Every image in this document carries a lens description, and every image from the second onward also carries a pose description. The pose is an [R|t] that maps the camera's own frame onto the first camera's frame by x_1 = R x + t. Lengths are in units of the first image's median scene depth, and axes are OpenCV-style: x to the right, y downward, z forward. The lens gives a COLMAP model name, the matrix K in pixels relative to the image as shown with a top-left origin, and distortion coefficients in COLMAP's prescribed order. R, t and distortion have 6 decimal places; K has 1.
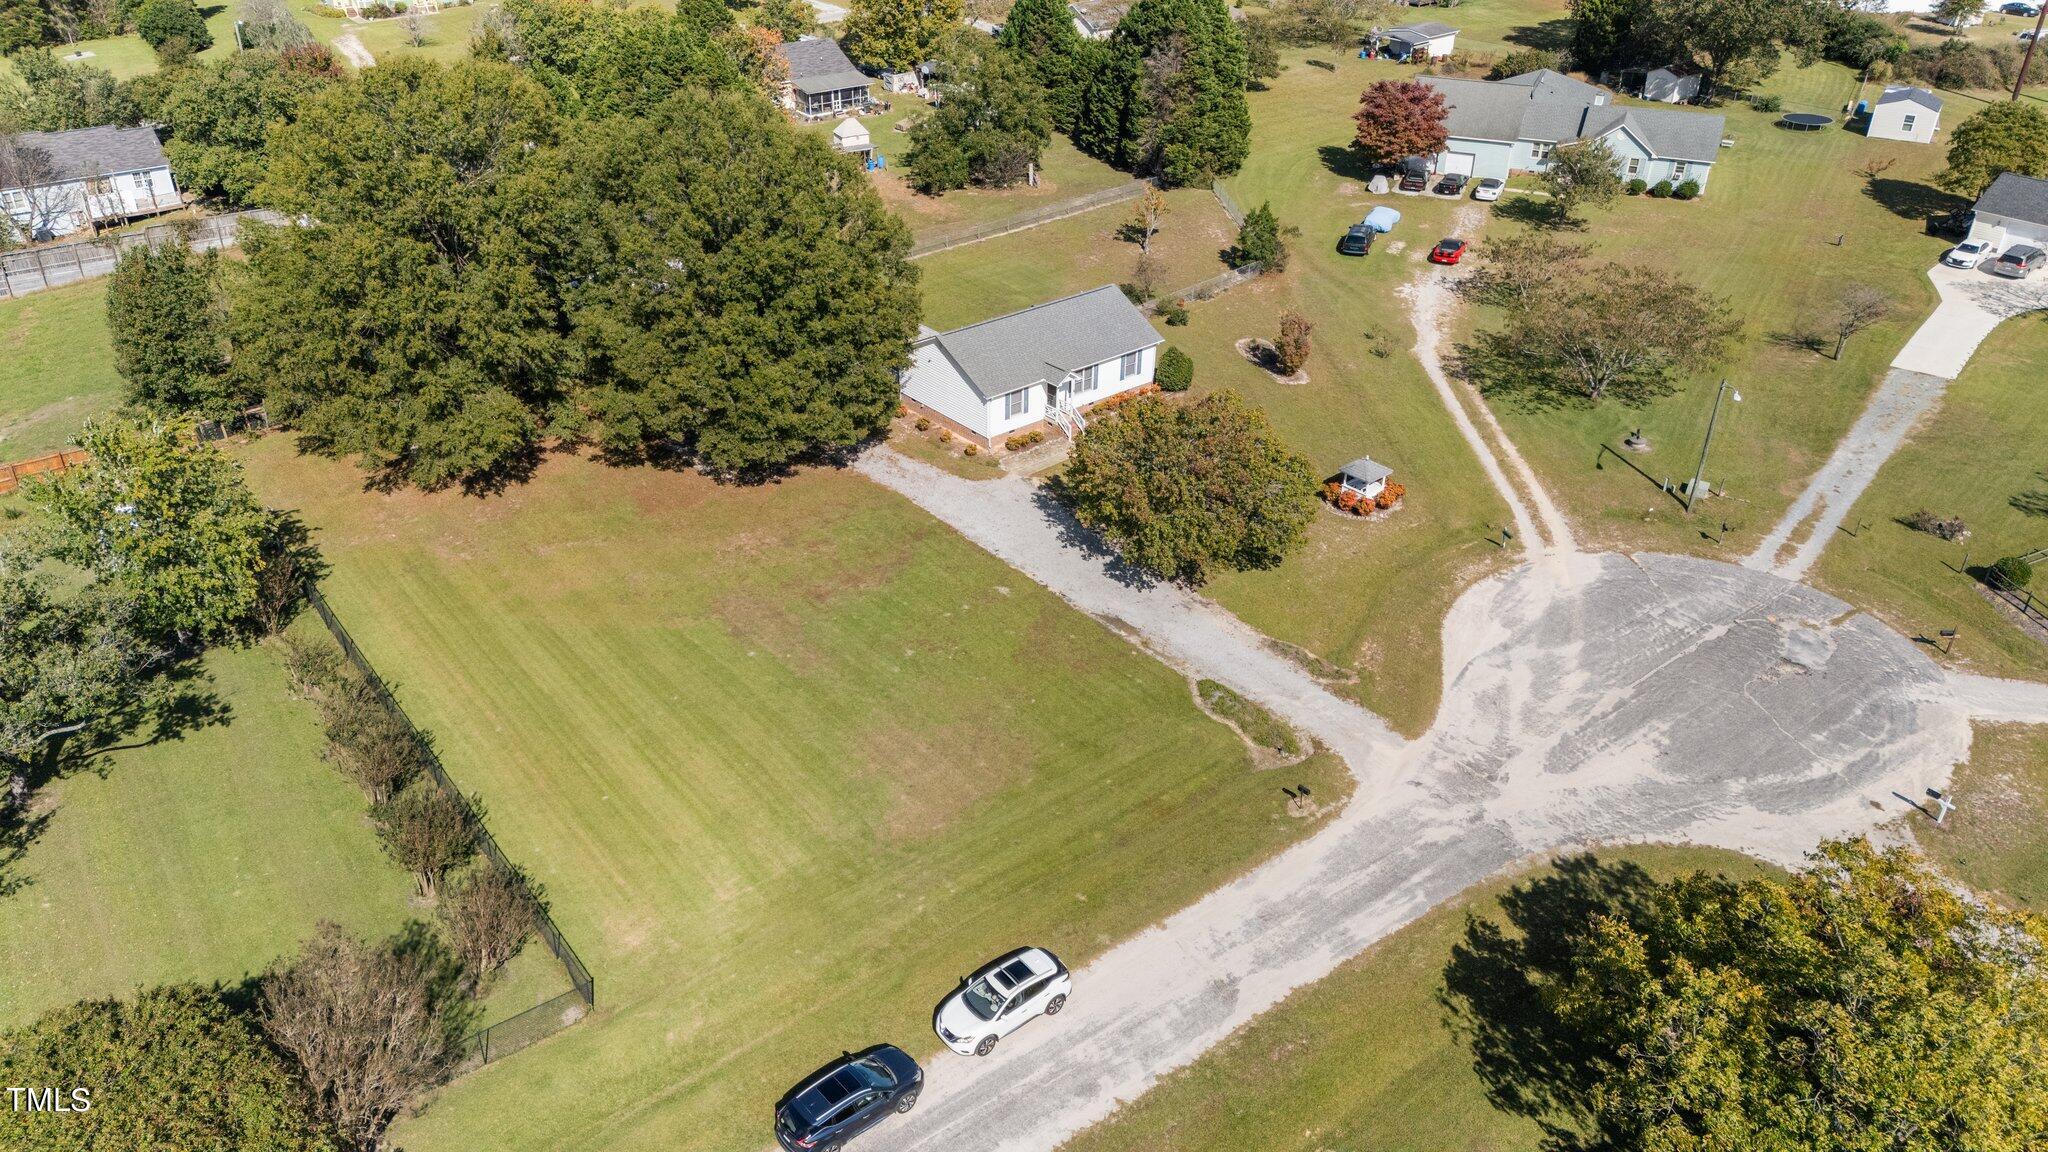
lens RADIAL K [[1521.7, 0, 1021.3], [0, 1521.7, 571.8], [0, 0, 1]] dist [0.026979, -0.011459]
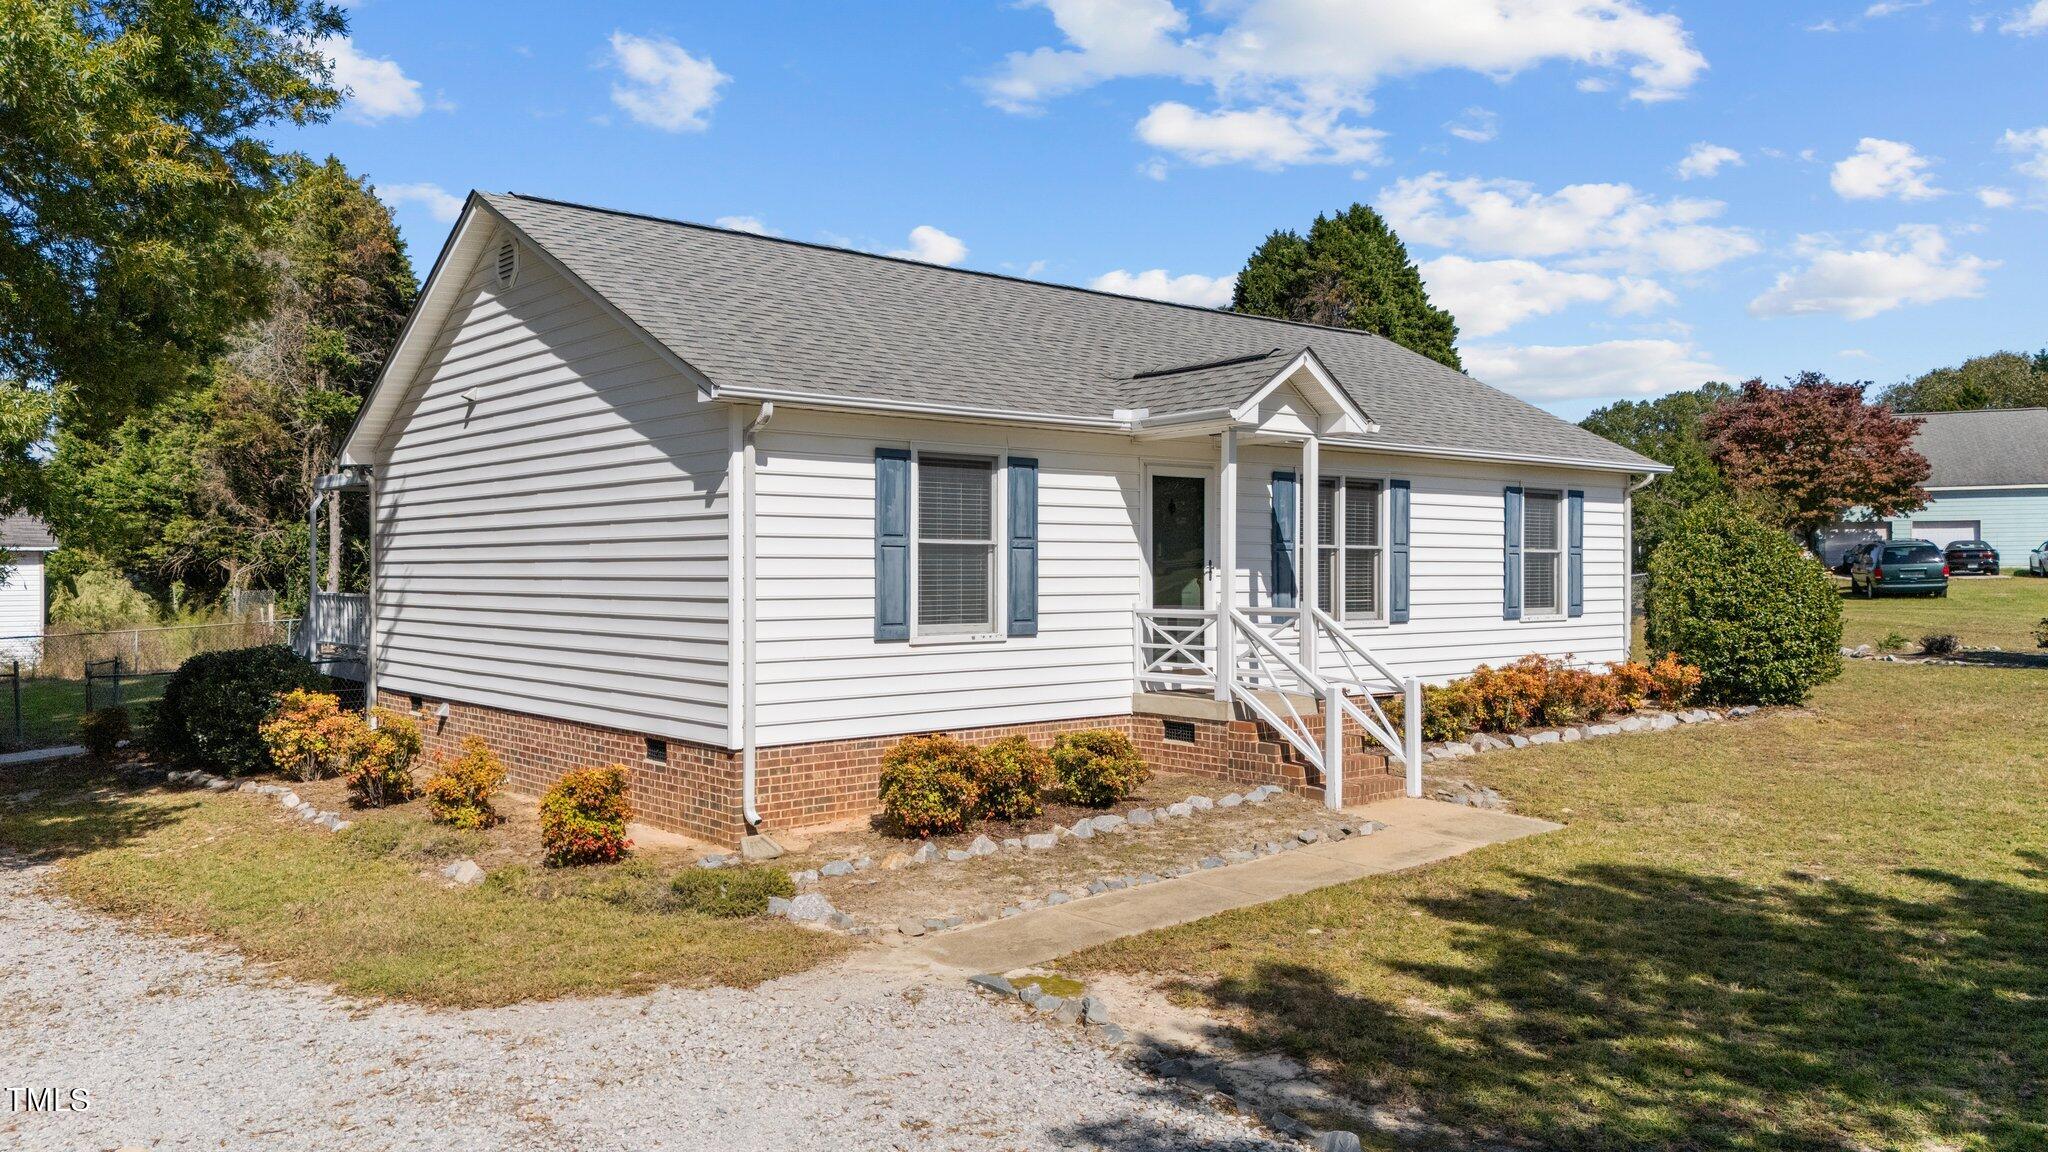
lens RADIAL K [[1521.7, 0, 1022.8], [0, 1521.7, 574.3], [0, 0, 1]] dist [0.026979, -0.011459]
pose [[0.999239, -0.007747, 0.038236, -0.002233], [0.027633, 0.832388, -0.553503, -0.028270], [-0.027540, 0.554139, 0.831969, 0.875470]]
